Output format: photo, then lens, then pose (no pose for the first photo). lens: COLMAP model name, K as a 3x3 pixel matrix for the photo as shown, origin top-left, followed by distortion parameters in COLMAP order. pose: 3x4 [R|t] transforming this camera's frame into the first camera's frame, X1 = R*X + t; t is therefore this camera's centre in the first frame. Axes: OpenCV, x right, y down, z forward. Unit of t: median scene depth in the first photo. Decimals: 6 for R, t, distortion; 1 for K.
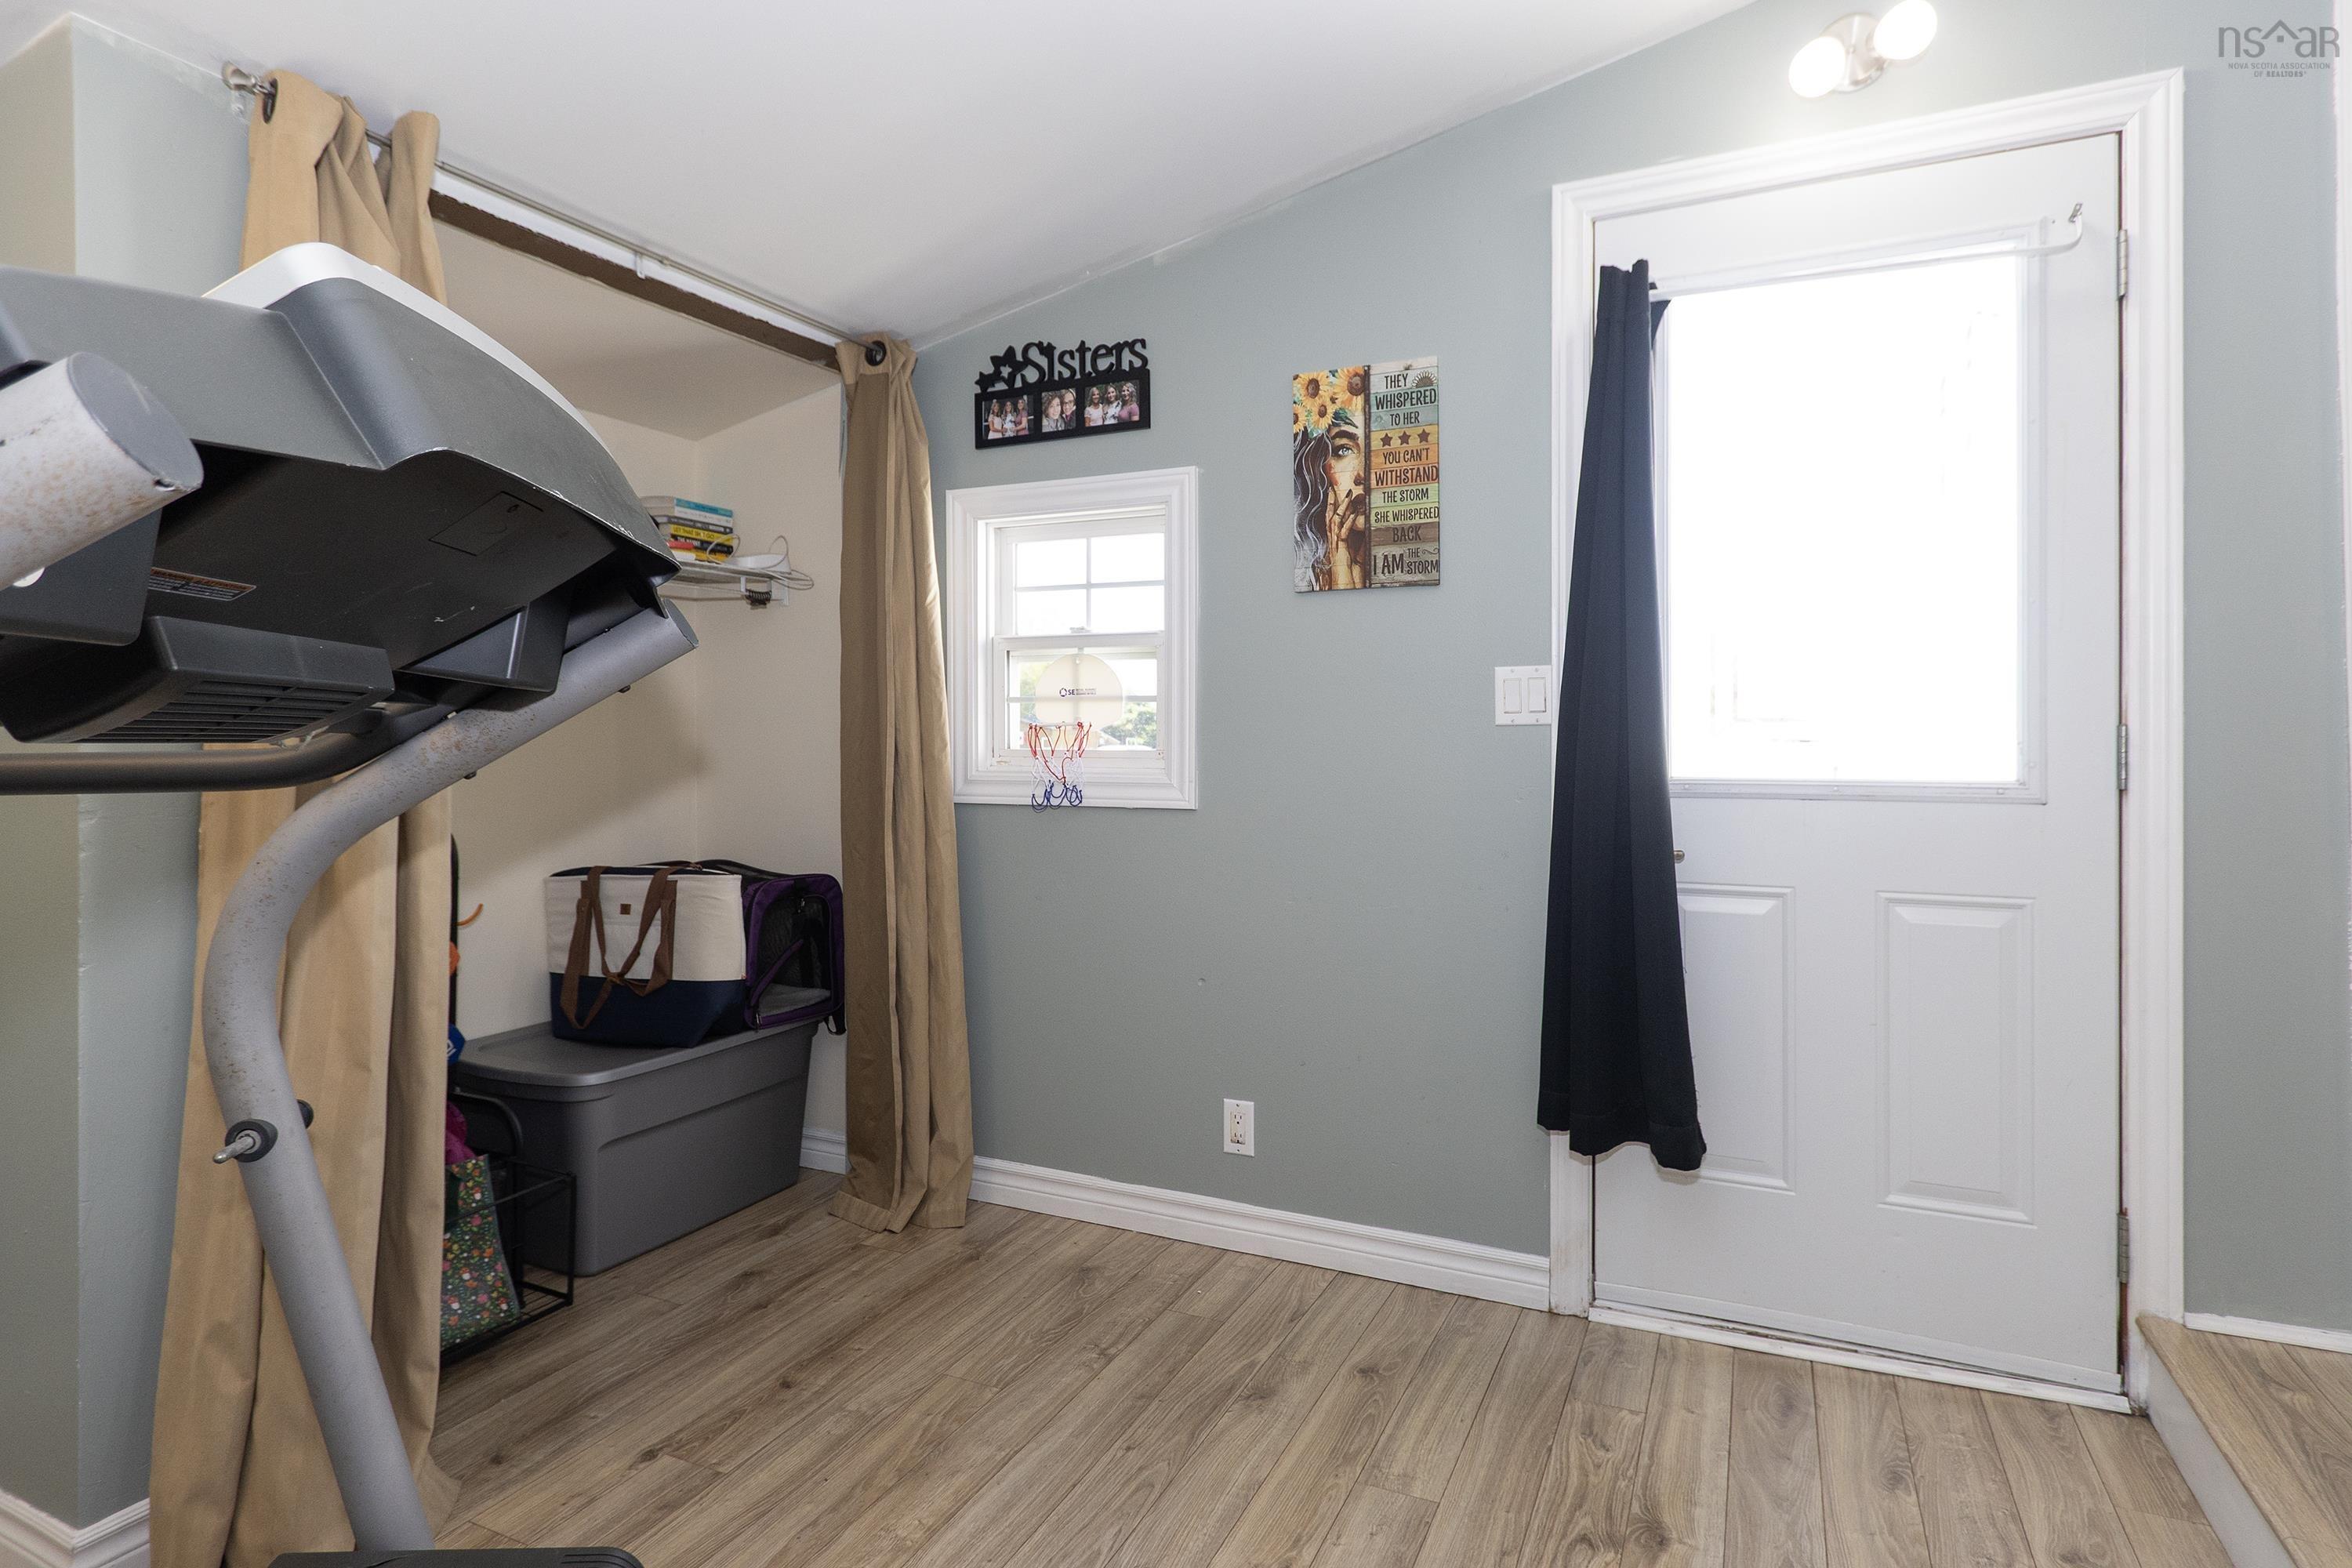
lens RADIAL K [[1293.9, 0, 1188.8], [0, 1293.9, 699.0], [0, 0, 1]] dist [-0.000698, -0.000640]
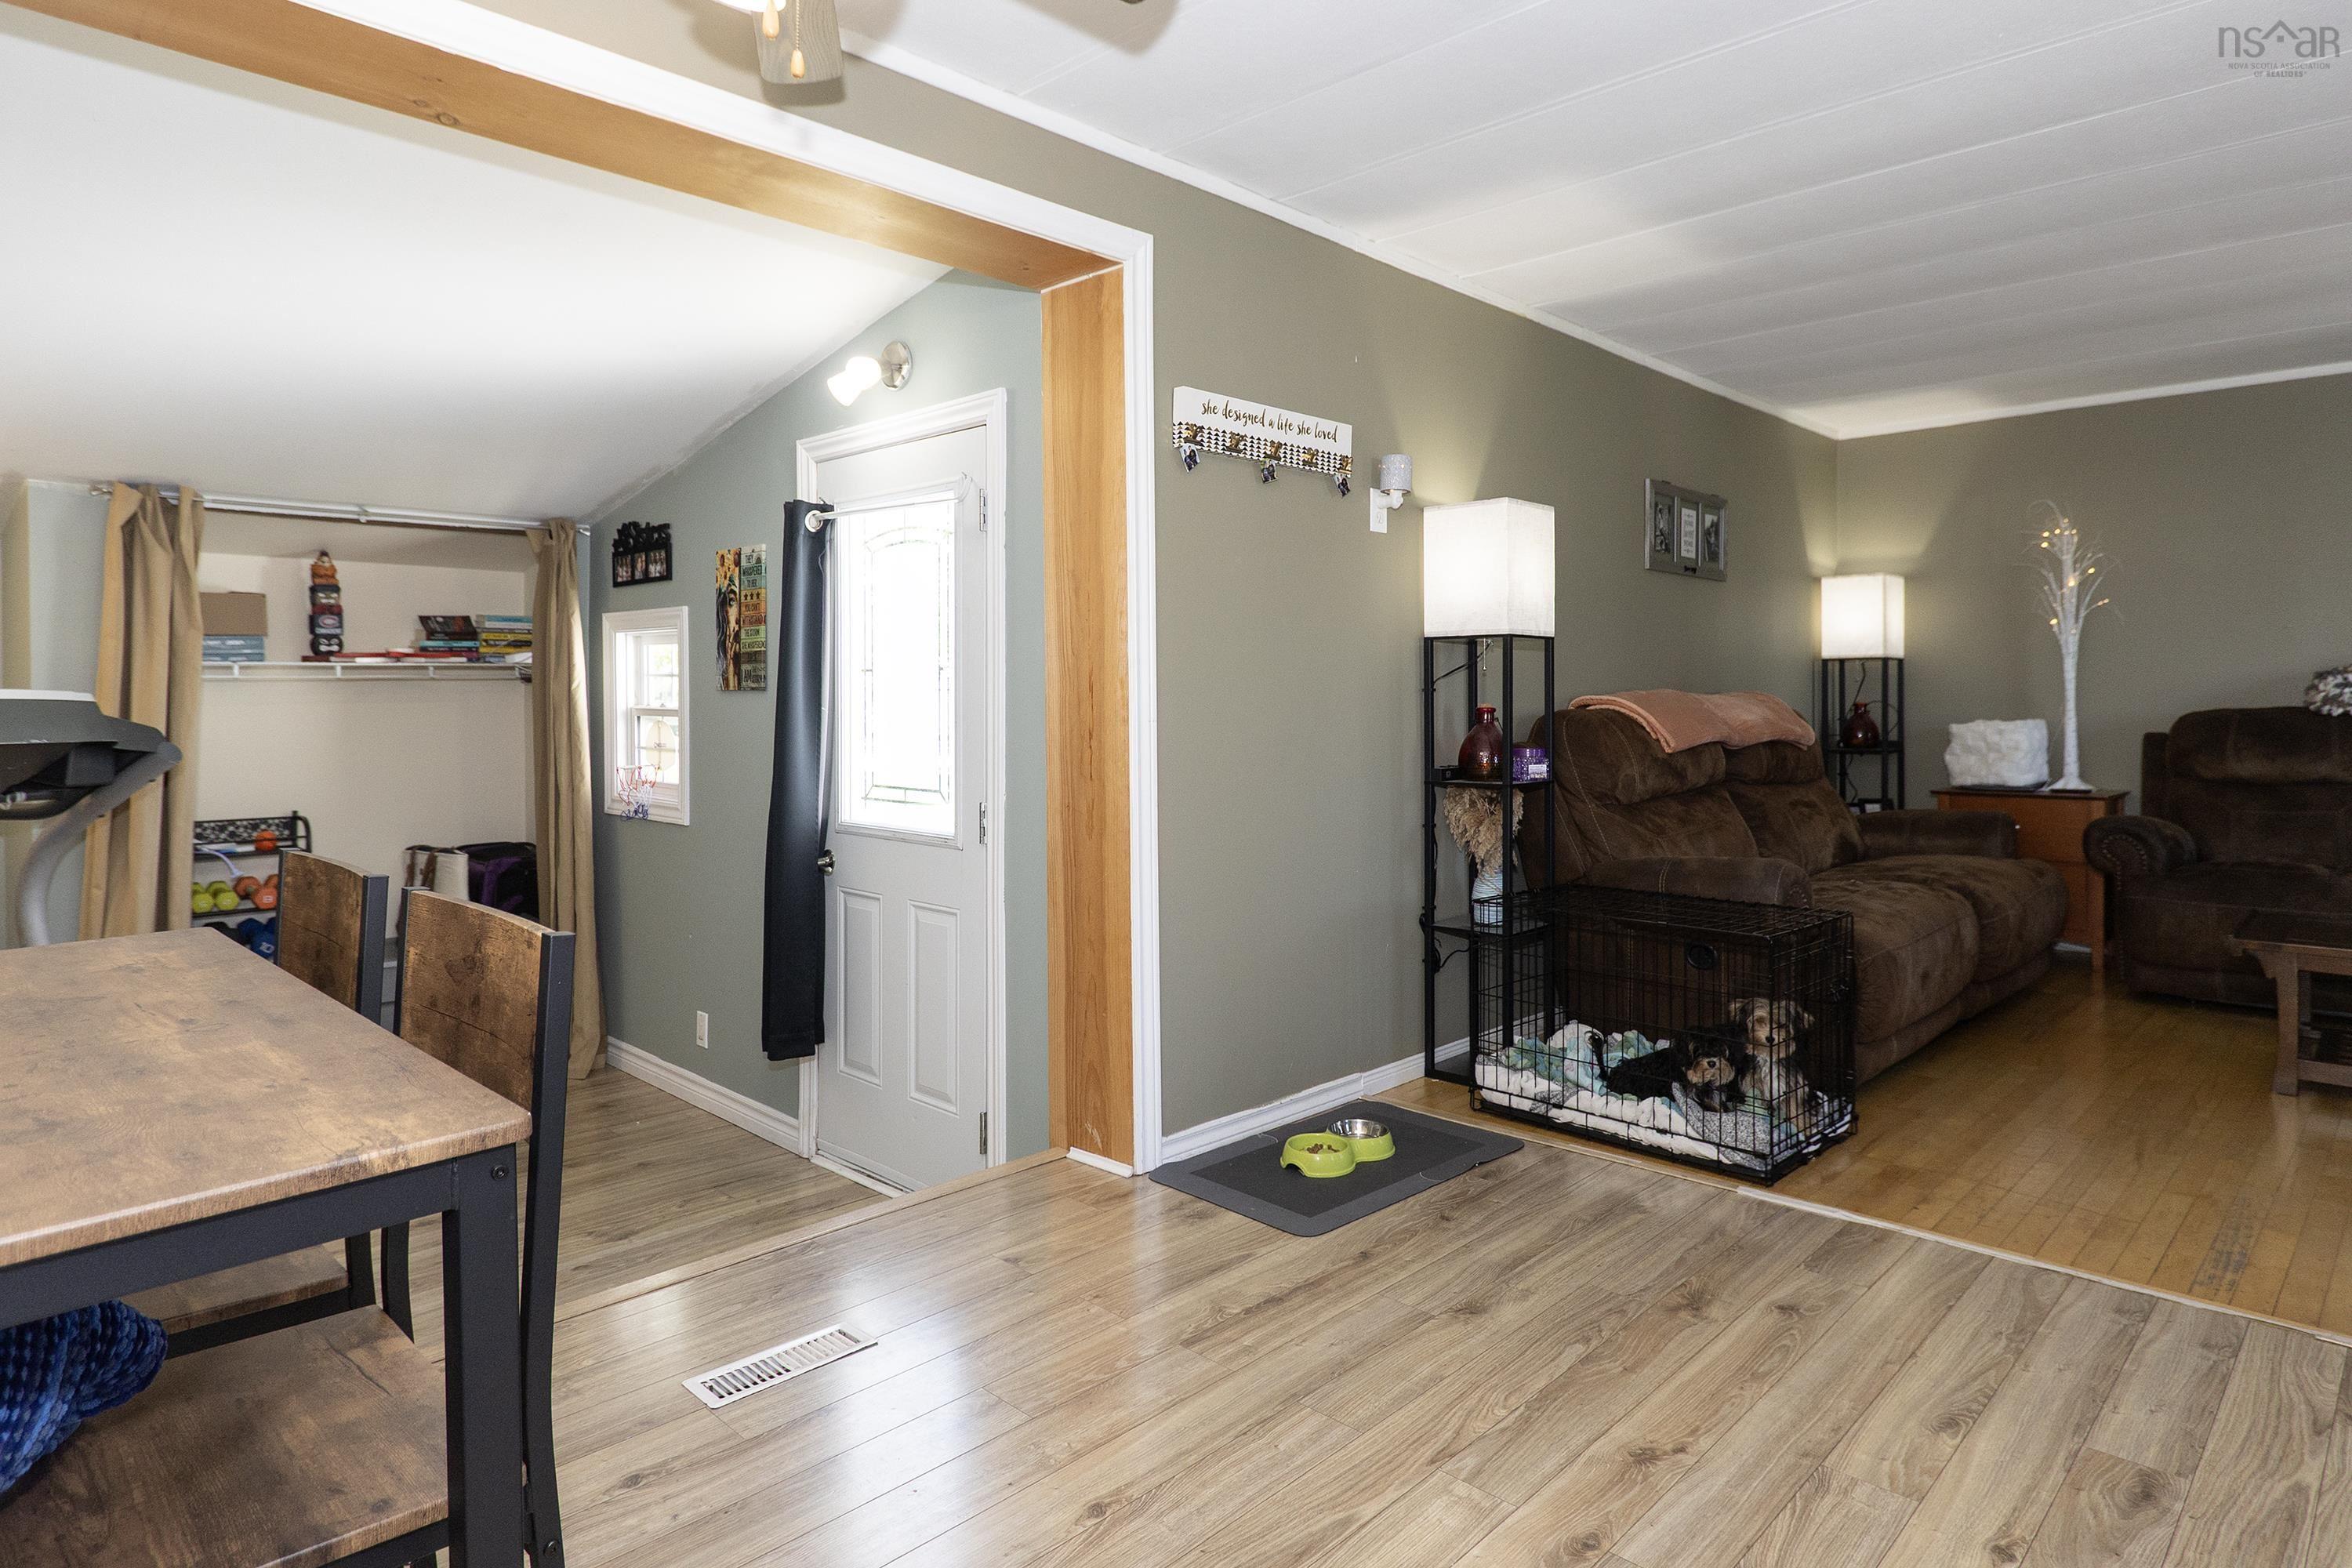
lens RADIAL K [[1293.9, 0, 1188.8], [0, 1293.9, 699.0], [0, 0, 1]] dist [-0.000698, -0.000640]
pose [[0.954353, 0.012956, -0.298399, 1.105710], [-0.007859, 0.999802, 0.018274, -0.106250], [0.298576, -0.015095, 0.954266, -0.327680]]
